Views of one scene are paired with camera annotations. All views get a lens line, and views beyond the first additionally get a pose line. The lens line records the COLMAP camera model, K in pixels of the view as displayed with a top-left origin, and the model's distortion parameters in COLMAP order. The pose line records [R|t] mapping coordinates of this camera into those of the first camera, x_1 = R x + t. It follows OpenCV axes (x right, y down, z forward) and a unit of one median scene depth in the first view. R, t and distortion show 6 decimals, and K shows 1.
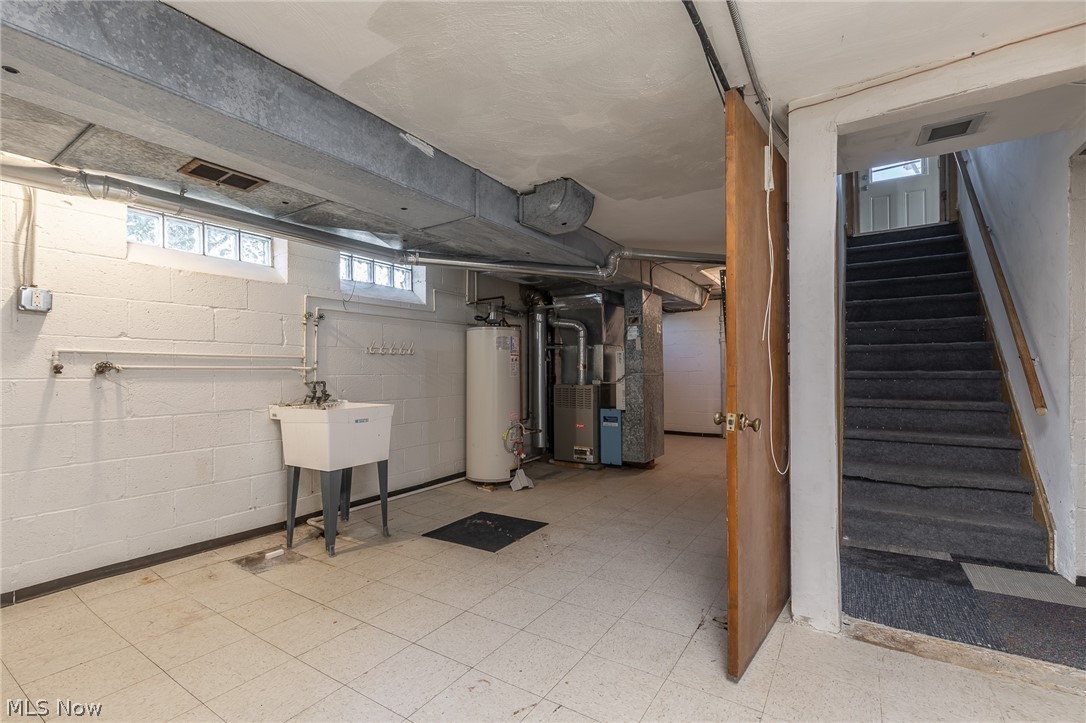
lens RADIAL K [[490.2, 0, 540.3], [0, 490.2, 365.1], [0, 0, 1]] dist [0.007463, -0.001199]
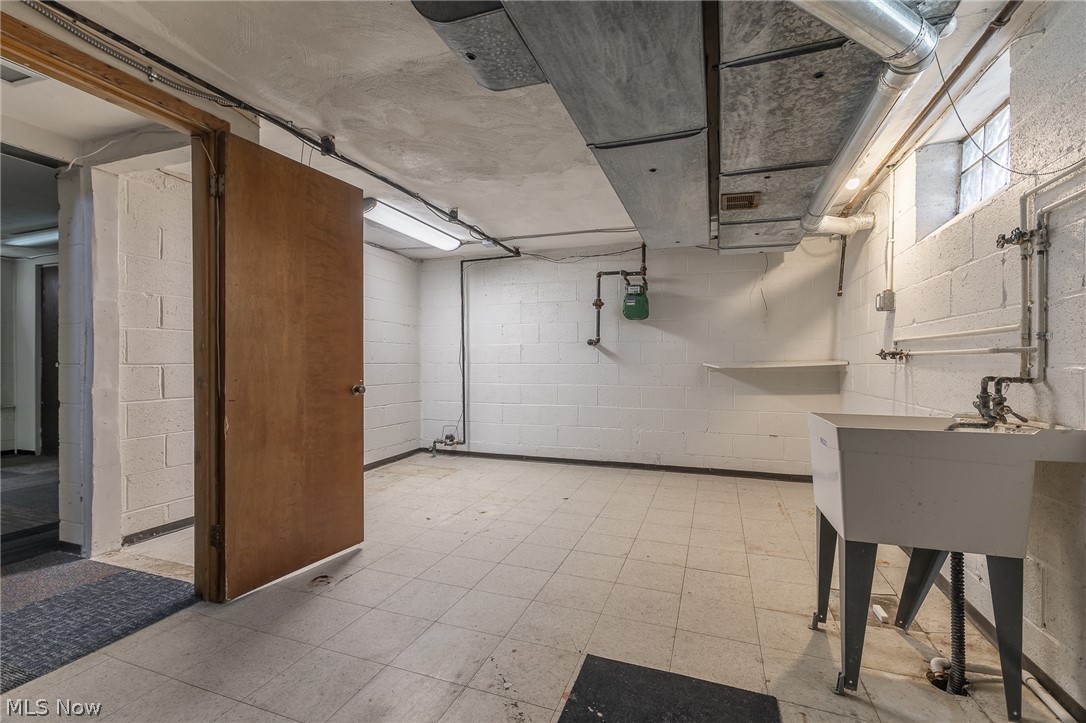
lens RADIAL K [[490.2, 0, 541.8], [0, 490.2, 363.5], [0, 0, 1]] dist [0.007463, -0.001199]
pose [[-0.973916, 0.003956, -0.226873, 0.128928], [0.005976, 0.999948, -0.008217, 0.032911], [0.226829, -0.009358, -0.973890, 2.082096]]
